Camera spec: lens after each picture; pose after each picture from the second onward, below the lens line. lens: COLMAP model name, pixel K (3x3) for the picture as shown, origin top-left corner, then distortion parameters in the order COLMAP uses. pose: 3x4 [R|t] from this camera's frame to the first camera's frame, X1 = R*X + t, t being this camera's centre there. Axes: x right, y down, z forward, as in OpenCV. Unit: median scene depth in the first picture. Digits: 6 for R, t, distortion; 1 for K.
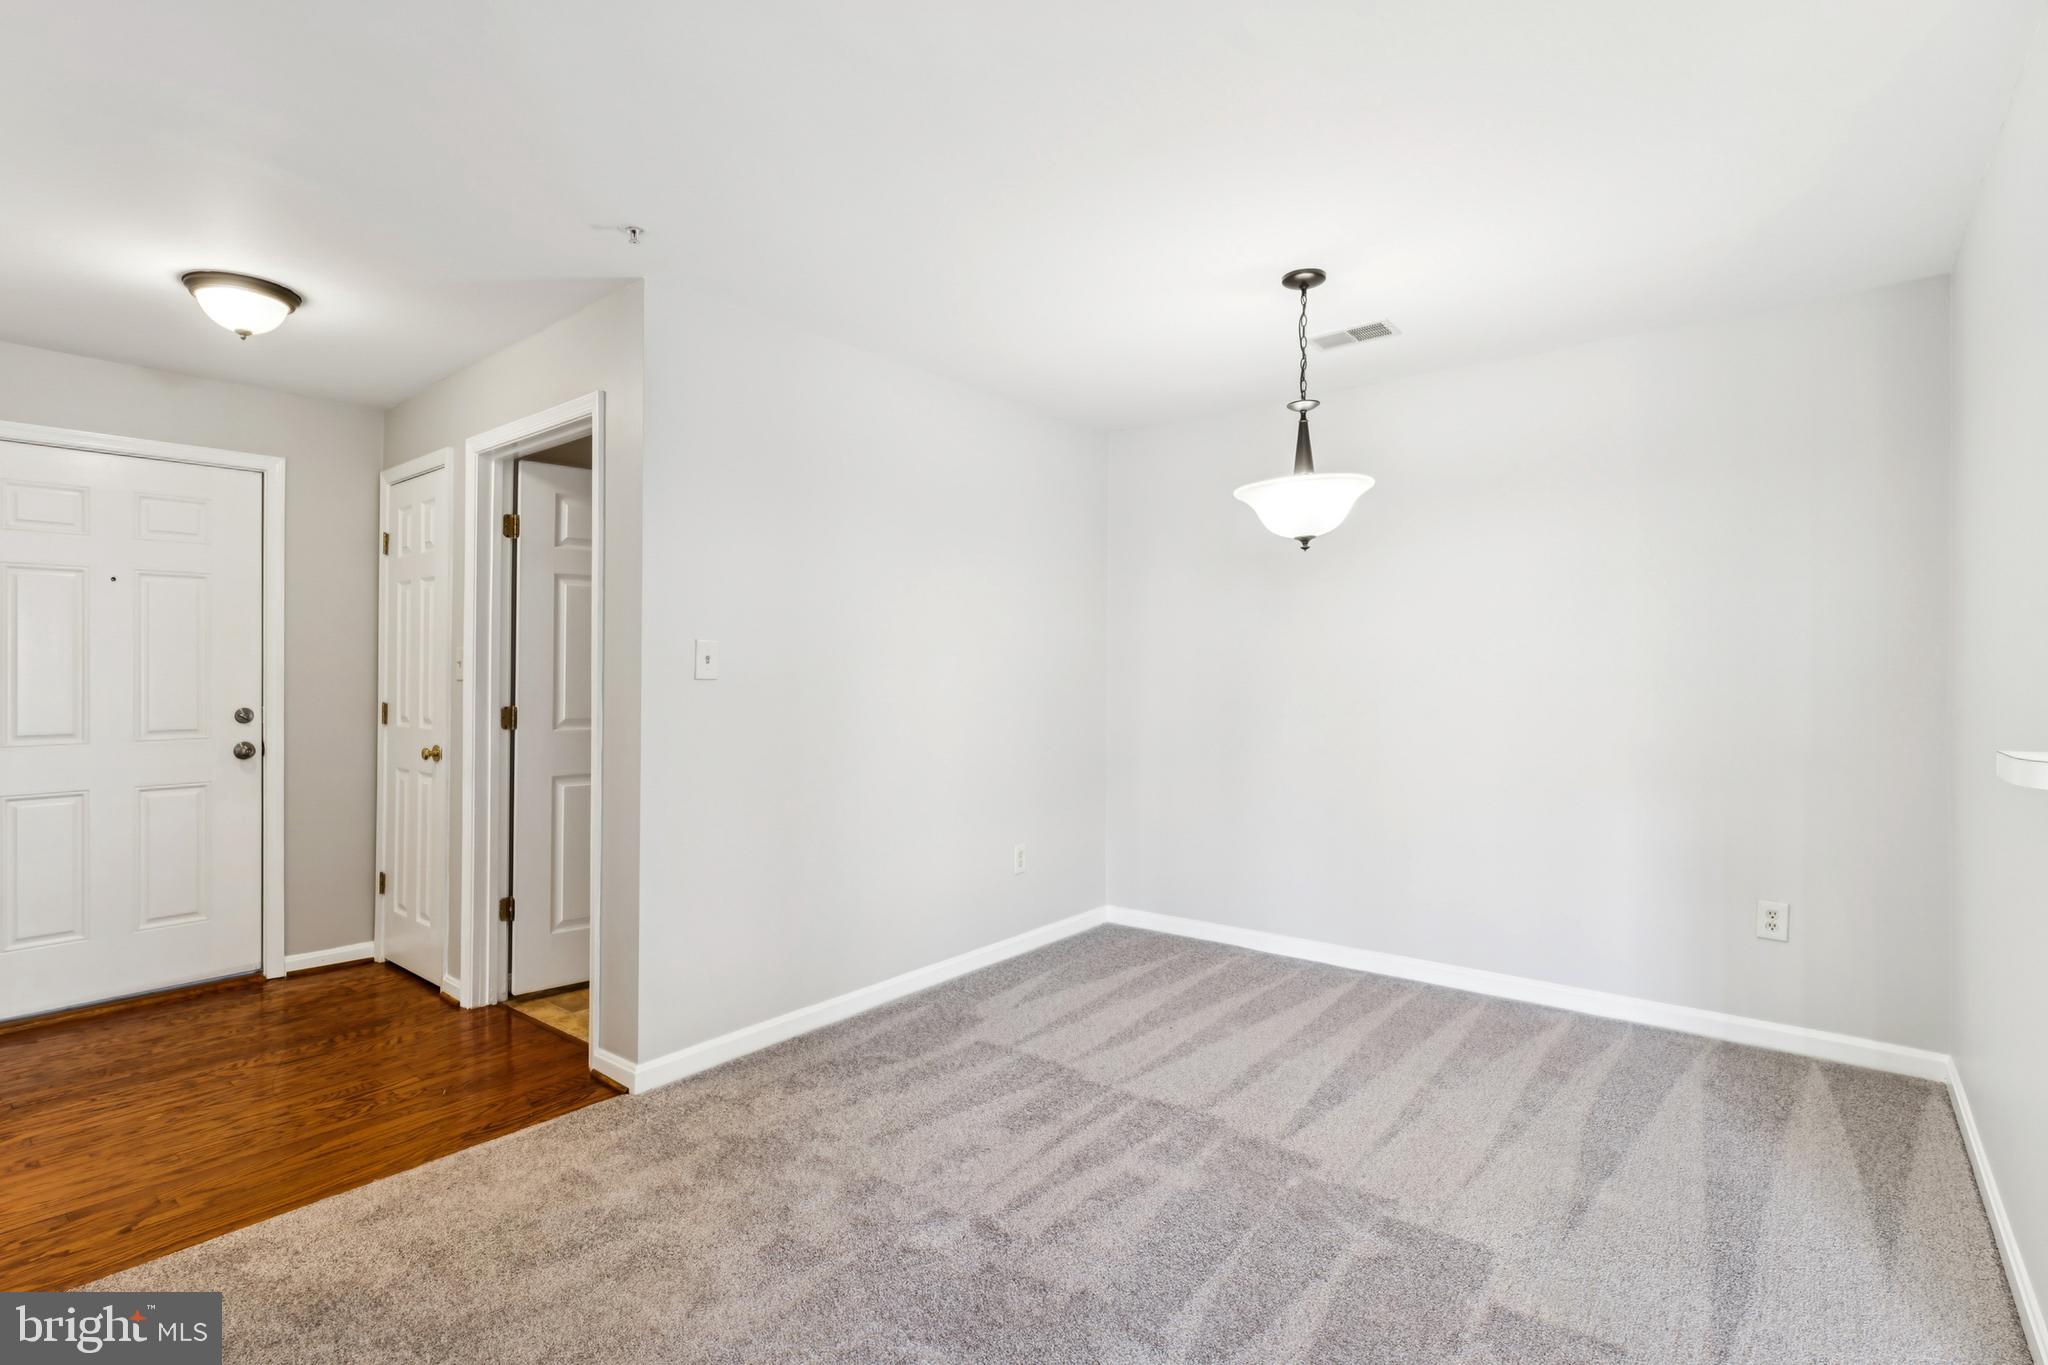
lens RADIAL K [[970.5, 0, 998.8], [0, 970.5, 672.8], [0, 0, 1]] dist [0.000982, 0.000021]
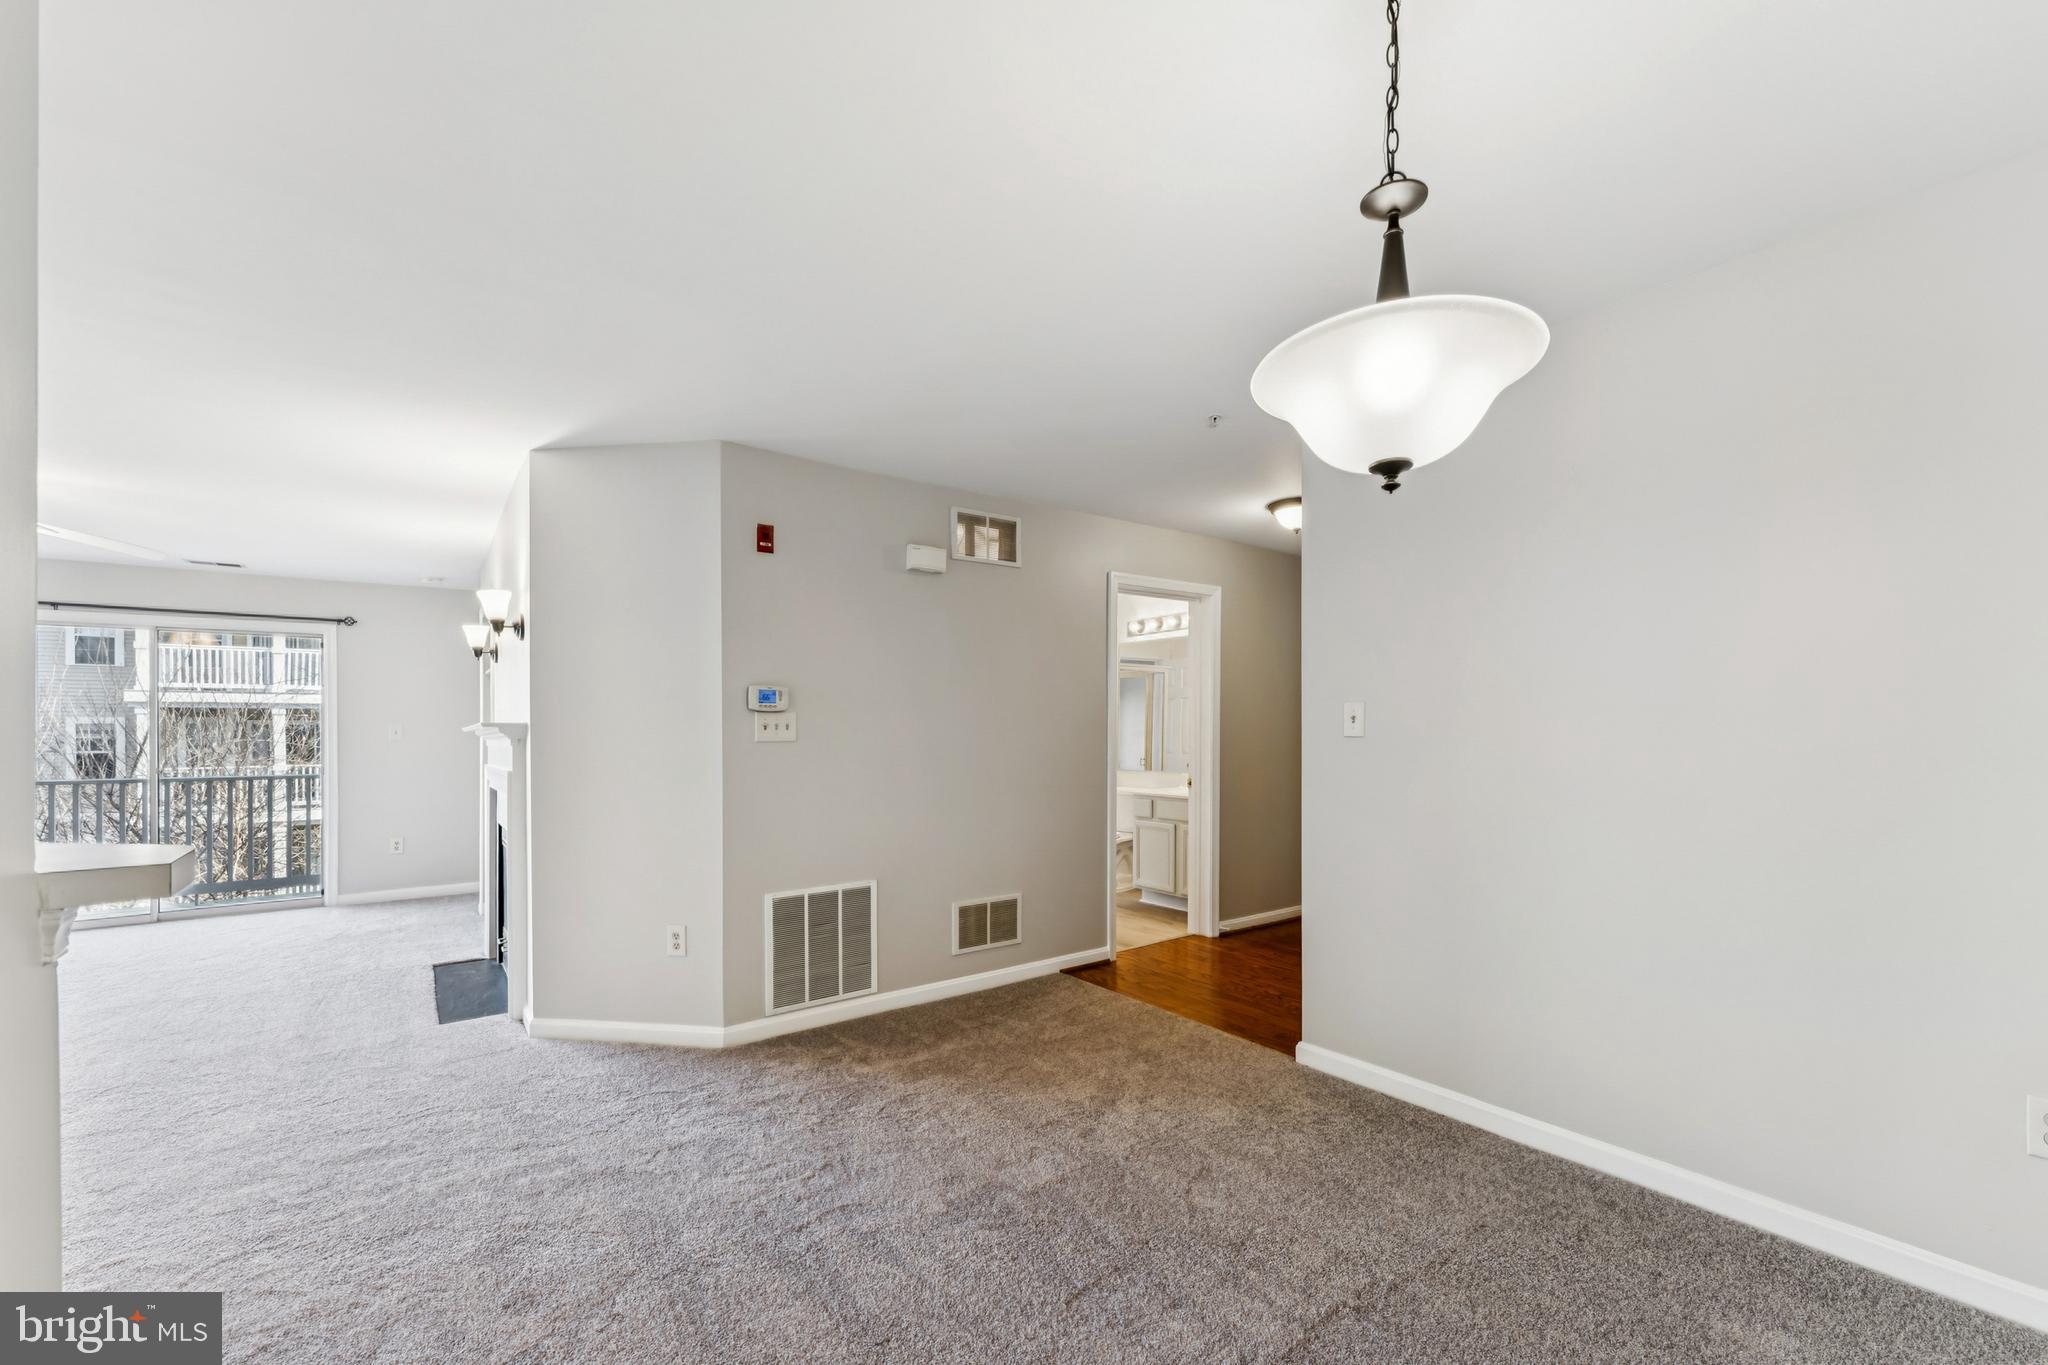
lens RADIAL K [[841.7, 0, 1042.7], [0, 841.7, 735.9], [0, 0, 1]] dist [0.000713, 0.000148]
pose [[-0.234844, 0.009889, -0.971983, 0.712843], [0.012774, 0.999893, 0.007086, -0.005809], [0.971949, -0.010752, -0.234946, 0.853495]]
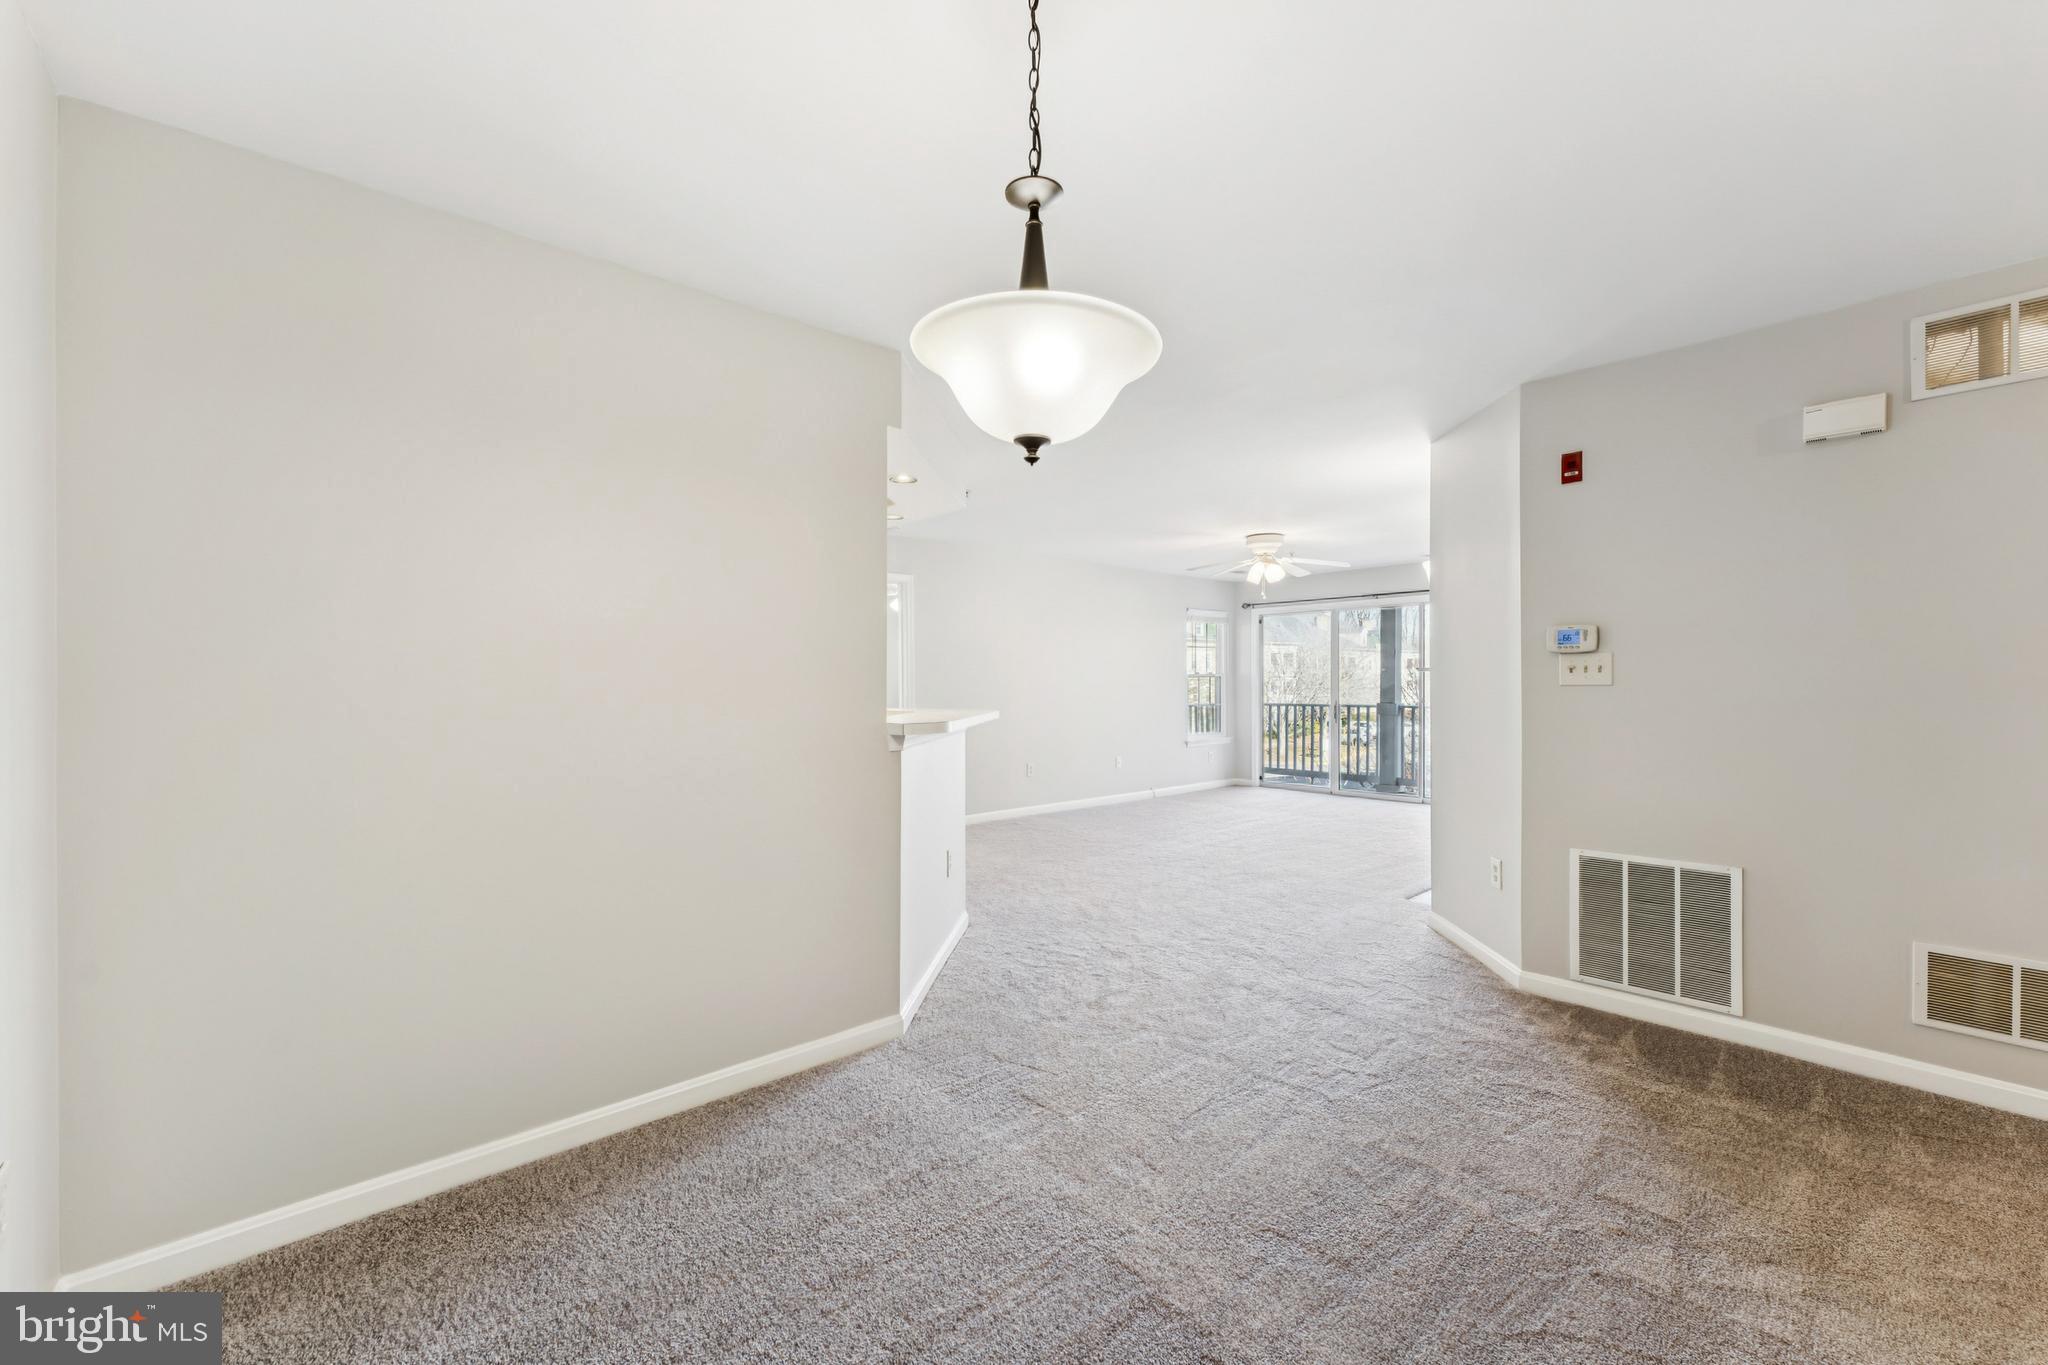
lens RADIAL K [[817.3, 0, 1031.4], [0, 817.3, 692.3], [0, 0, 1]] dist [0.000602, 0.000205]
pose [[-0.988478, 0.009422, 0.151072, 0.227222], [0.010563, 0.999921, 0.006755, -0.000655], [-0.150996, 0.008273, -0.988500, 1.328586]]
